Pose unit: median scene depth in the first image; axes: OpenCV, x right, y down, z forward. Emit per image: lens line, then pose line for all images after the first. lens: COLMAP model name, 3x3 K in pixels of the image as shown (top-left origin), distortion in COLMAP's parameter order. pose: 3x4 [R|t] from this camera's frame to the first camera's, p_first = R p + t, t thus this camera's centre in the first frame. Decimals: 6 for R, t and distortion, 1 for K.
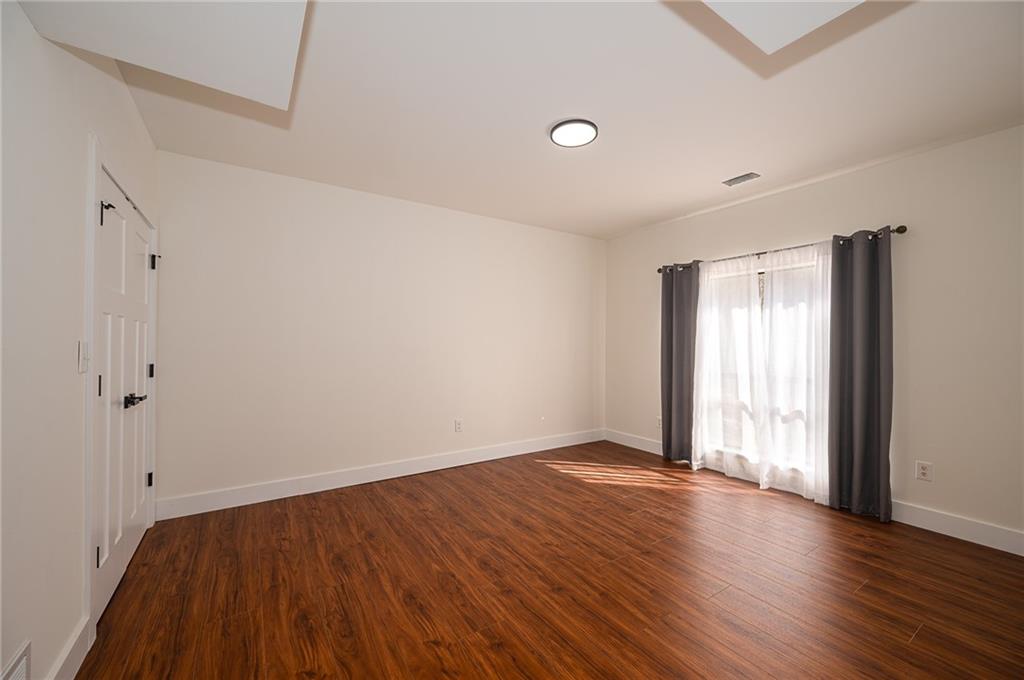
lens RADIAL K [[402.4, 0, 513.0], [0, 402.4, 341.7], [0, 0, 1]] dist [-0.001536, 0.000068]
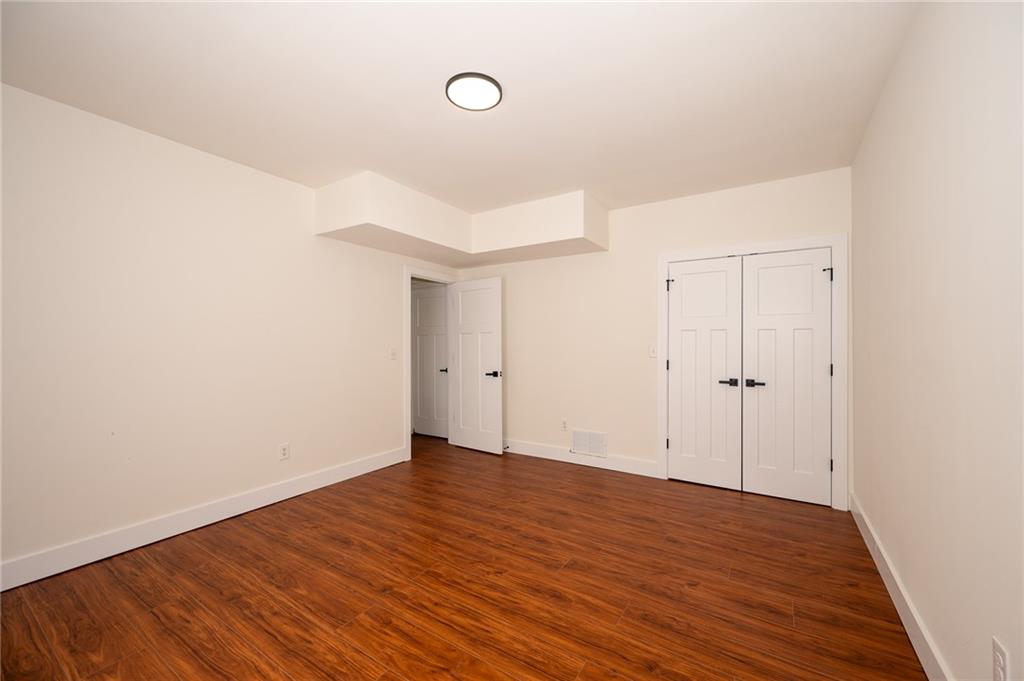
lens RADIAL K [[402.4, 0, 513.5], [0, 402.4, 346.2], [0, 0, 1]] dist [-0.001536, 0.000068]
pose [[-0.915982, -0.003218, -0.401206, 0.426661], [-0.004238, 0.999990, 0.001654, 0.008575], [0.401196, 0.003215, -0.915987, 1.880932]]
